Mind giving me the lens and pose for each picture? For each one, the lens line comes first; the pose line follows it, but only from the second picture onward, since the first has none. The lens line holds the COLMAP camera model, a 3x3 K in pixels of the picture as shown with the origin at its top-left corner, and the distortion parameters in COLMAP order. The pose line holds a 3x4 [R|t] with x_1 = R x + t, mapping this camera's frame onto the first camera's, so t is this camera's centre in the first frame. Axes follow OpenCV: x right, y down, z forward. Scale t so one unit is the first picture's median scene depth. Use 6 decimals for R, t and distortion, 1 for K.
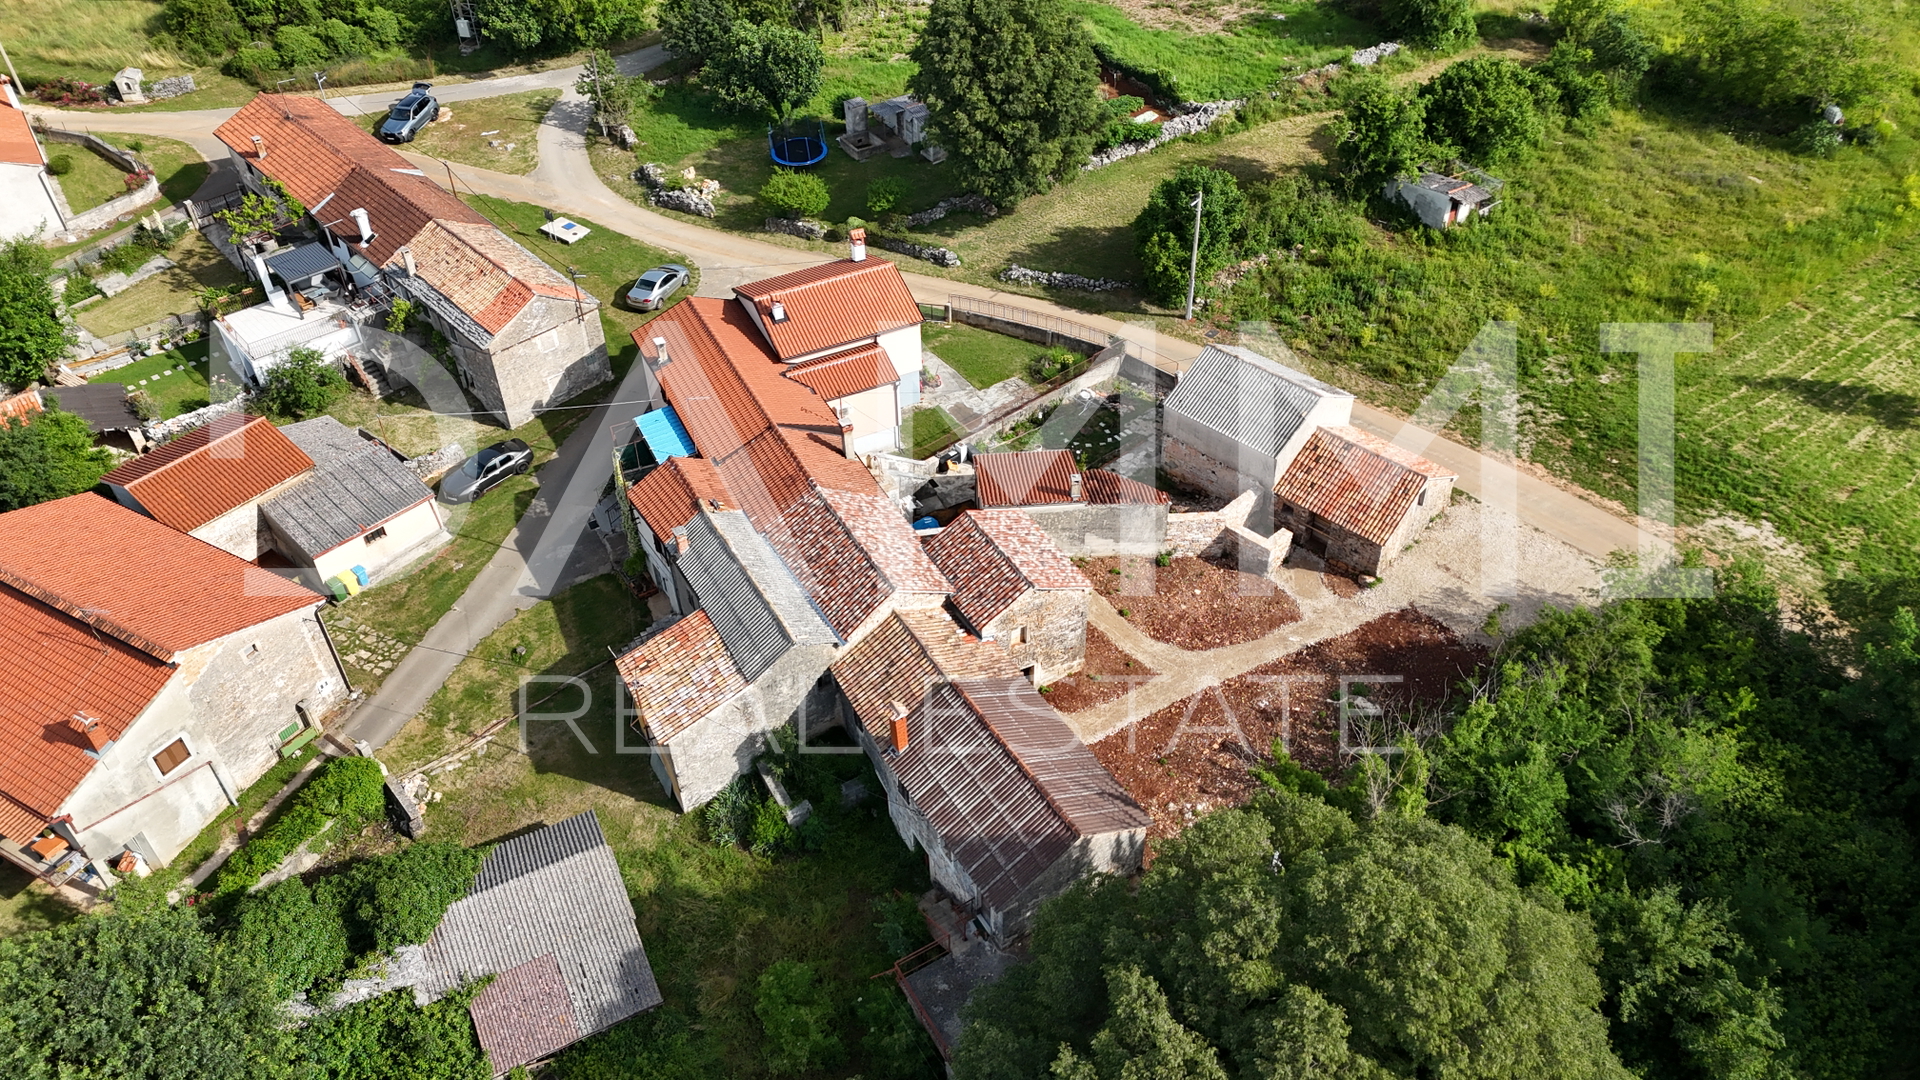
lens RADIAL K [[1404.9, 0, 964.9], [0, 1404.9, 532.8], [0, 0, 1]] dist [0.083678, -0.088698]
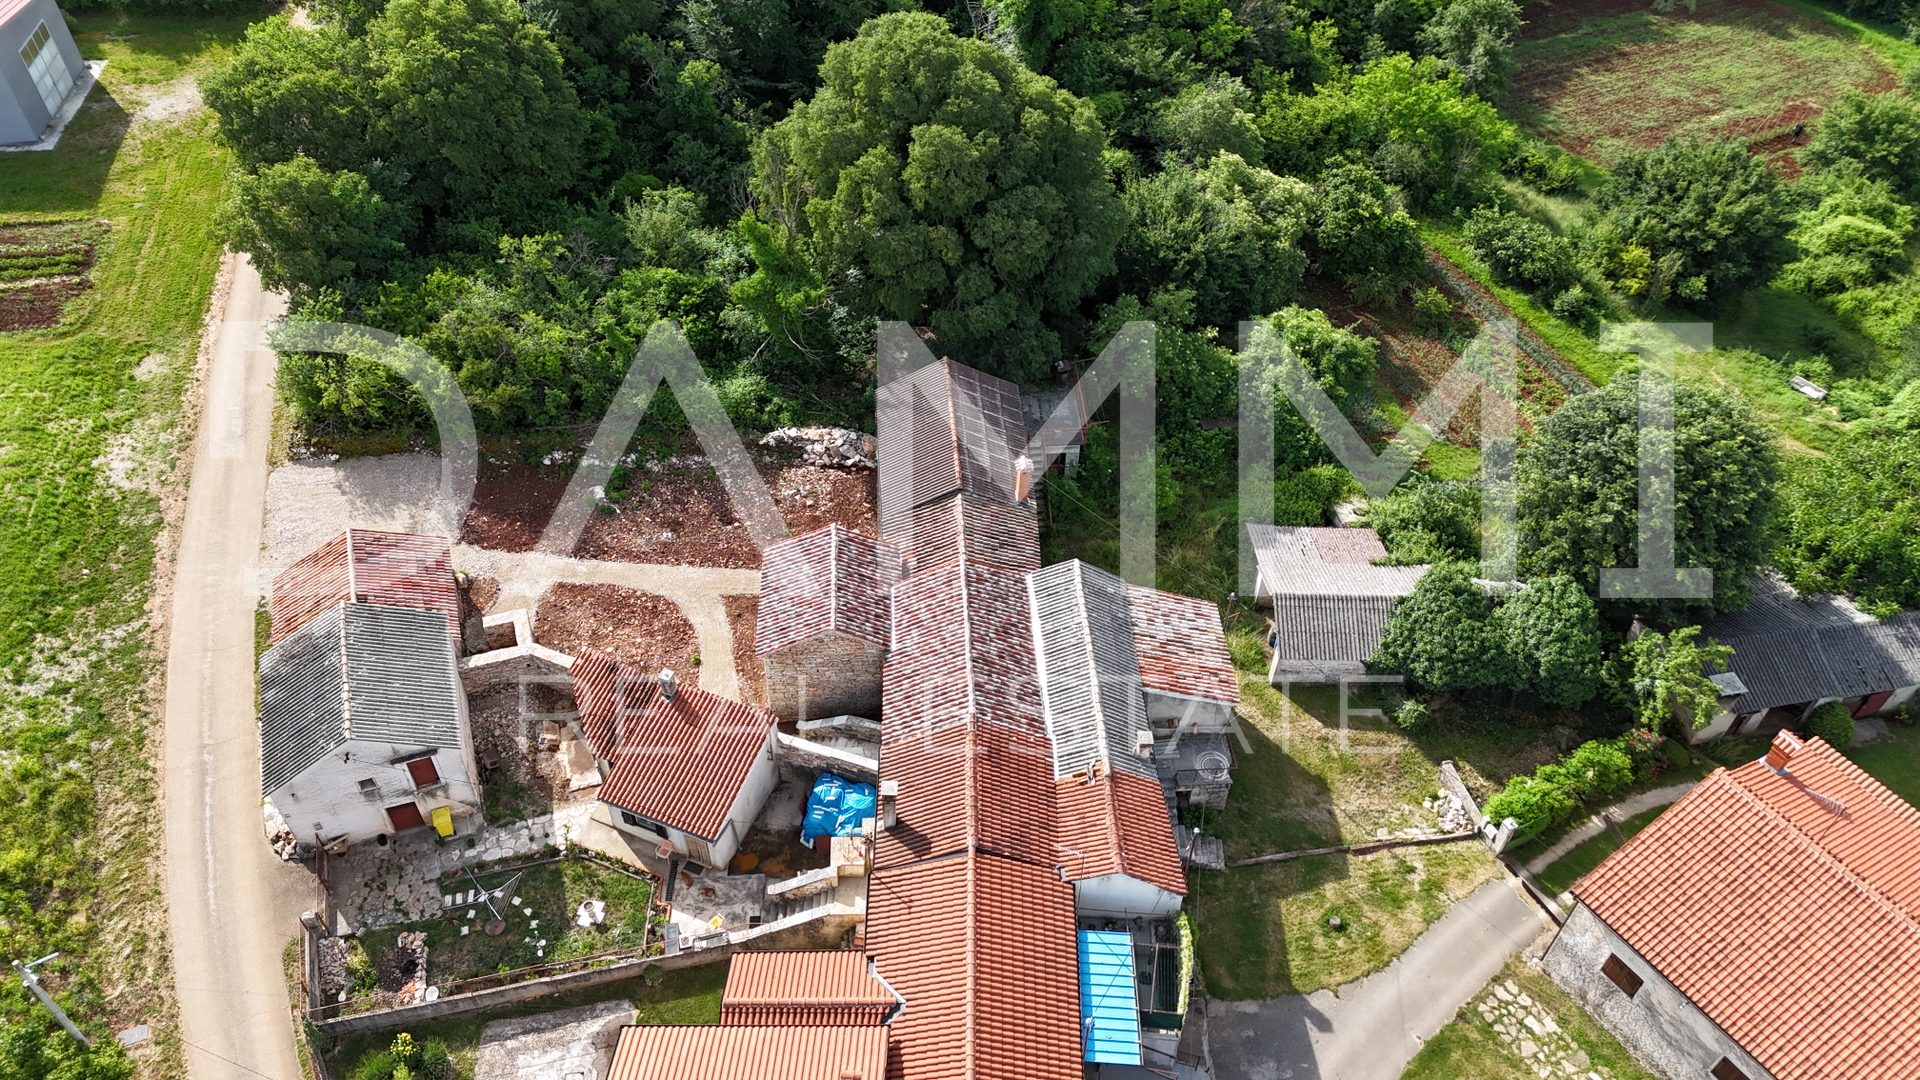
lens RADIAL K [[1404.9, 0, 965.9], [0, 1404.9, 534.0], [0, 0, 1]] dist [0.083678, -0.088698]
pose [[-0.893943, -0.317168, 0.316654, -0.307189], [0.291980, 0.123879, 0.948368, -0.767940], [-0.340019, 0.940244, -0.018134, 0.866075]]
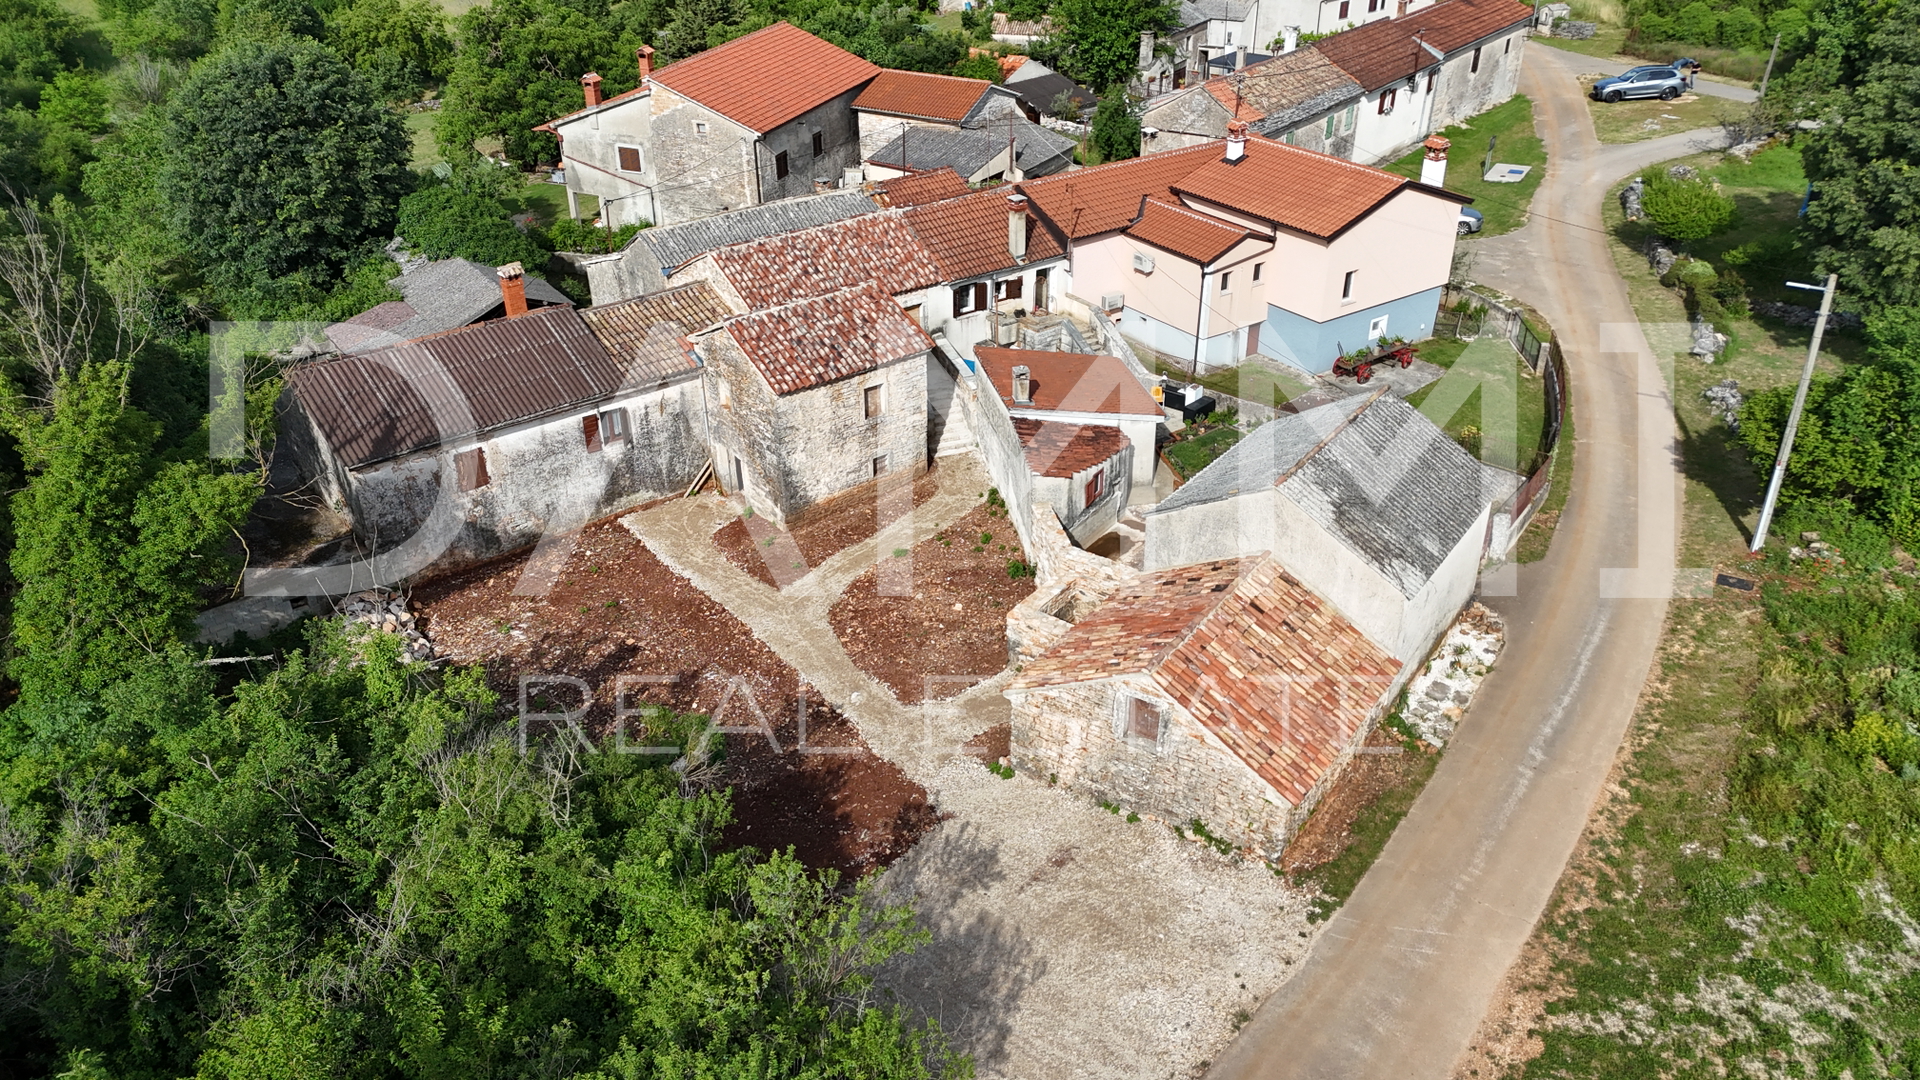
lens RADIAL K [[1404.9, 0, 967.3], [0, 1404.9, 543.8], [0, 0, 1]] dist [0.083678, -0.088698]
pose [[0.155464, 0.510567, -0.845667, 0.661091], [-0.636692, 0.706327, 0.309394, -0.166435], [0.755284, 0.490330, 0.434883, 0.726289]]
